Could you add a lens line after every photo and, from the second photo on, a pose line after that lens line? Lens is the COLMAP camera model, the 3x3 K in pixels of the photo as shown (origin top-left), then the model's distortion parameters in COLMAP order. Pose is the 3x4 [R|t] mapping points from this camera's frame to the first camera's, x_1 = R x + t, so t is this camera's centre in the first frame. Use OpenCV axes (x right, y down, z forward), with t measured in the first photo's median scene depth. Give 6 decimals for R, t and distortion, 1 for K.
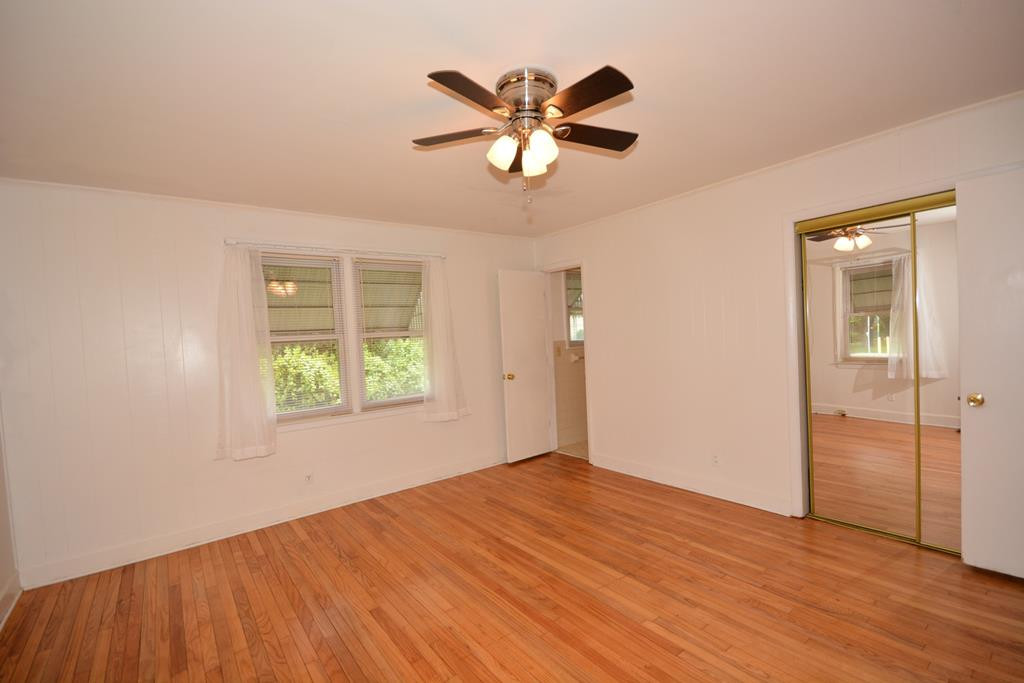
lens RADIAL K [[451.6, 0, 512.0], [0, 451.6, 341.5], [0, 0, 1]] dist [-0.000581, -0.007603]
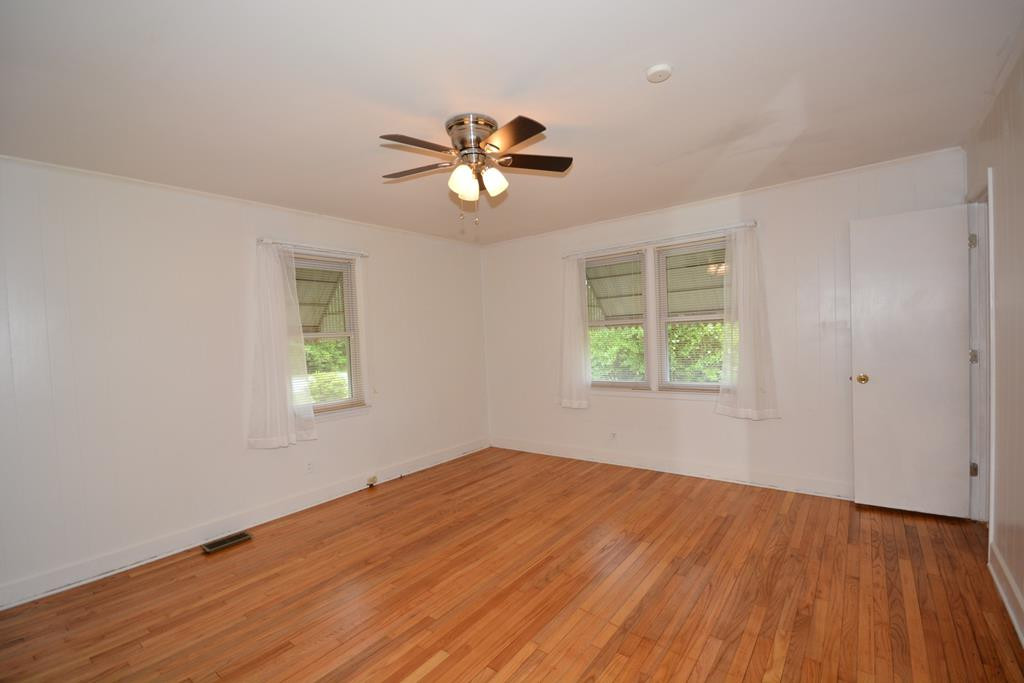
lens RADIAL K [[451.6, 0, 512.0], [0, 451.6, 341.5], [0, 0, 1]] dist [-0.000581, -0.007603]
pose [[0.241470, 0.055544, -0.968817, 0.758190], [0.019048, 0.997897, 0.061958, -0.042208], [0.970221, -0.033415, 0.239904, 0.492176]]
